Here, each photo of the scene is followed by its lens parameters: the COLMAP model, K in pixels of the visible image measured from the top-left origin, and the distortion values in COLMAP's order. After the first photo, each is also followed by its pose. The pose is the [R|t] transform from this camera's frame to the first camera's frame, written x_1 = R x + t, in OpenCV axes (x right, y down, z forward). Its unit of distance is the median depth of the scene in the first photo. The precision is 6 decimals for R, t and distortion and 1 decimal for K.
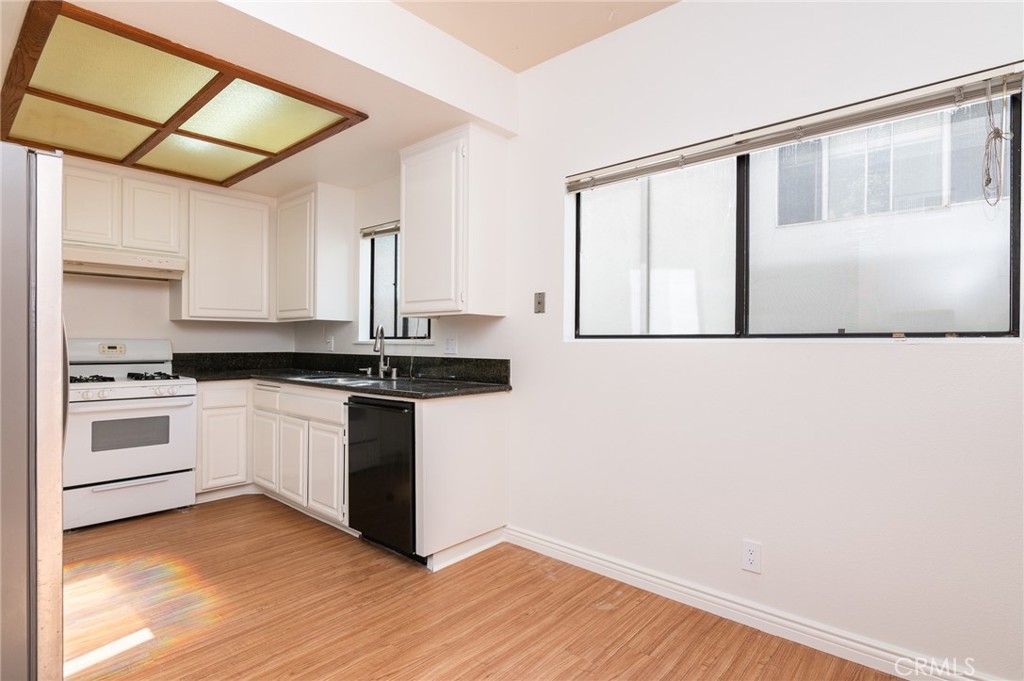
lens RADIAL K [[532.2, 0, 513.0], [0, 532.2, 345.4], [0, 0, 1]] dist [0.031319, -0.000962]
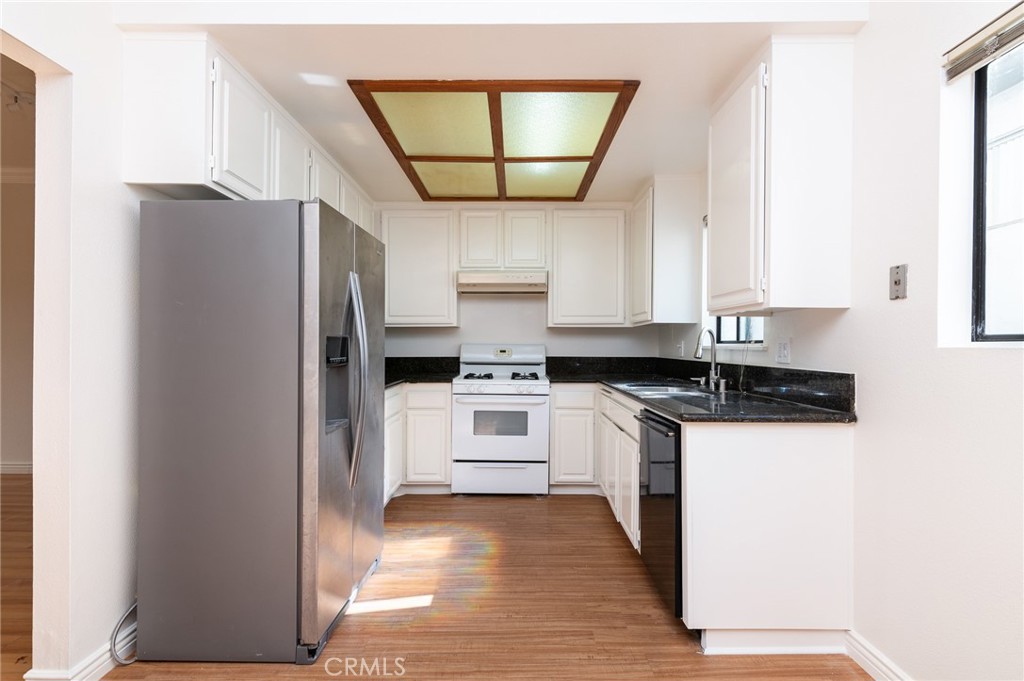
lens RADIAL K [[532.2, 0, 513.0], [0, 532.2, 345.4], [0, 0, 1]] dist [0.031319, -0.000962]
pose [[0.669767, -0.001338, -0.742570, 0.204087], [-0.004509, 0.999973, -0.005869, -0.003007], [0.742557, 0.007279, 0.669743, 0.254680]]
